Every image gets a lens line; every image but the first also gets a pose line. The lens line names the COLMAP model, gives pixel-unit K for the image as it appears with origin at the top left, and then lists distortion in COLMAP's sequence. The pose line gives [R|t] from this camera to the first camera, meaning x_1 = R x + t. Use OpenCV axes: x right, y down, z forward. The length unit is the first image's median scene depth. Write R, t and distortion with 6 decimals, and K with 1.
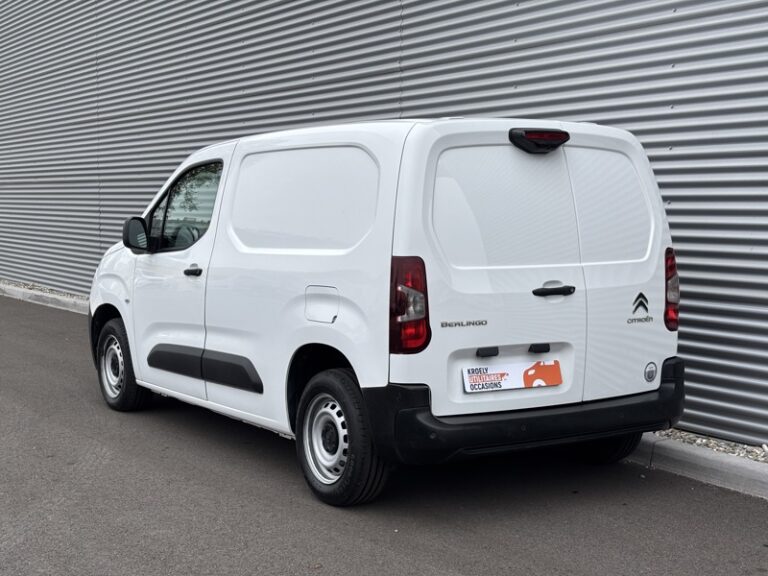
lens RADIAL K [[1201.7, 0, 383.7], [0, 1201.7, 284.6], [0, 0, 1]] dist [-0.083802, 0.000000]
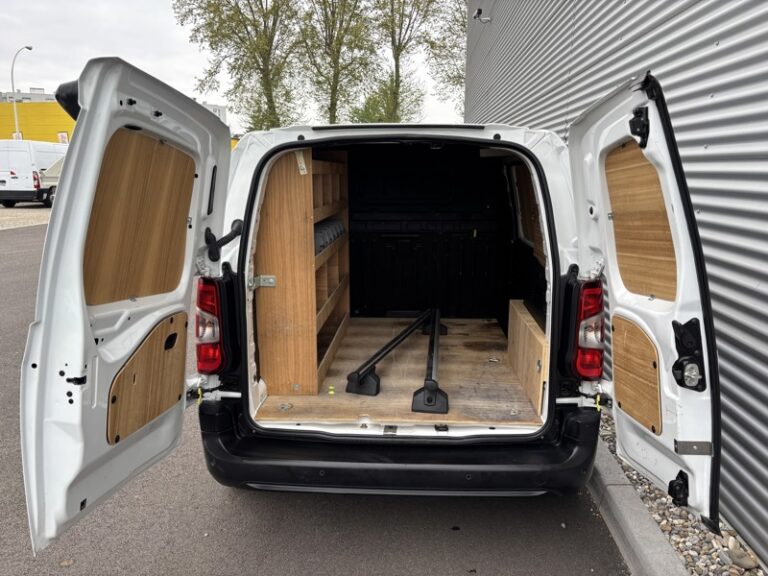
lens RADIAL K [[592.7, 0, 383.8], [0, 592.7, 289.9], [0, 0, 1]] dist [0.006704, -0.038440]
pose [[0.815819, 0.116782, -0.566394, 0.383692], [-0.041003, 0.988614, 0.144778, -0.083361], [0.576853, -0.094888, 0.811318, 0.654827]]
